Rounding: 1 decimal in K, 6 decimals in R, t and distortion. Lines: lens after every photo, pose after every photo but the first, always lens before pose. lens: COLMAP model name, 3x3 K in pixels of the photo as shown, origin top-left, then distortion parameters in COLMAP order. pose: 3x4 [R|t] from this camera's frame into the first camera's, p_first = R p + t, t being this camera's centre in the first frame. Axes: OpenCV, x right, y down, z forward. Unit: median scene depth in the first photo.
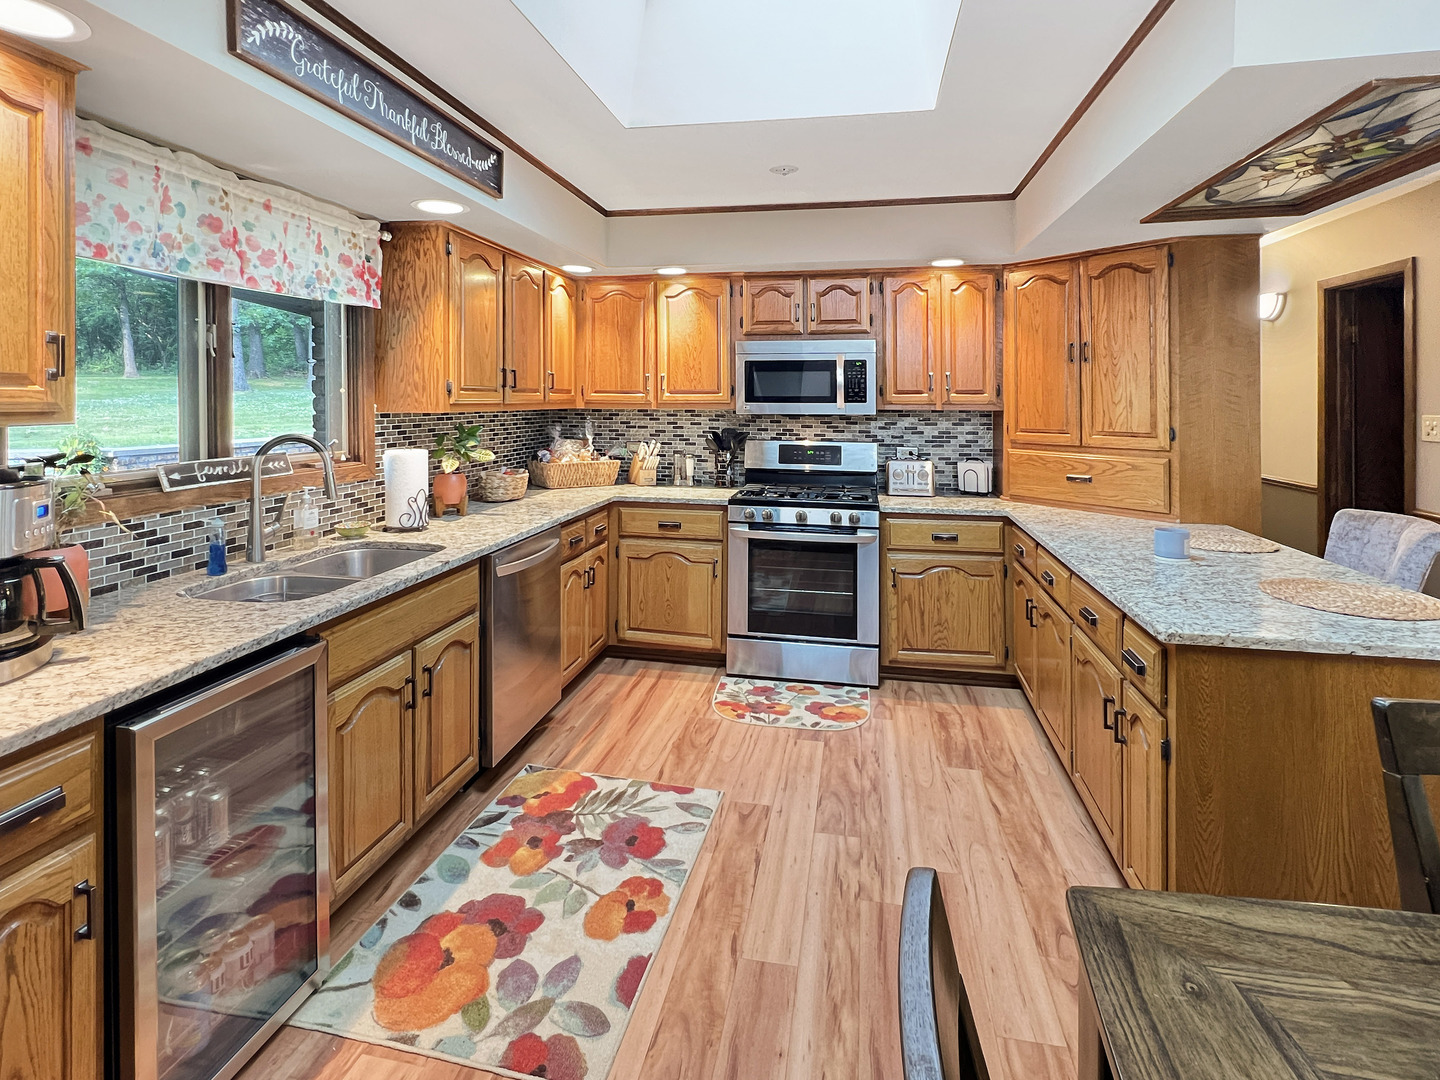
lens RADIAL K [[735.0, 0, 722.0], [0, 735.0, 398.4], [0, 0, 1]] dist [0.000019, -0.000856]
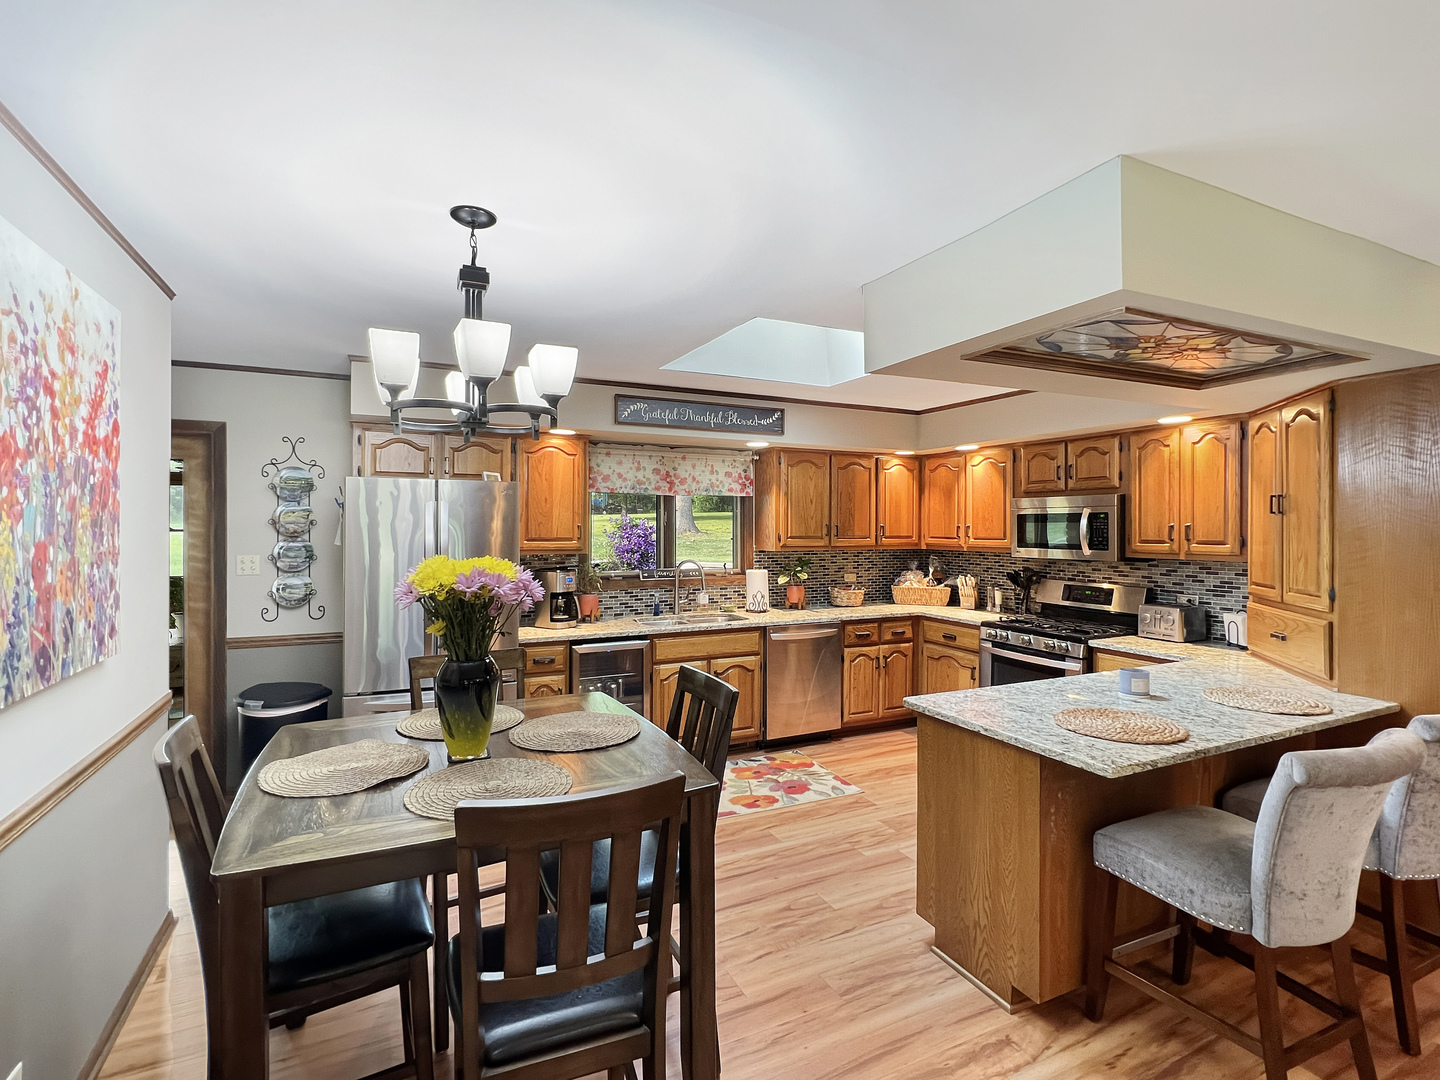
lens RADIAL K [[699.4, 0, 717.3], [0, 699.4, 520.5], [0, 0, 1]] dist [-0.000469, -0.000604]
pose [[0.594289, -0.007913, -0.804213, 0.743455], [-0.001213, 0.999942, -0.010735, -0.029587], [0.804251, 0.007355, 0.594244, -0.123332]]
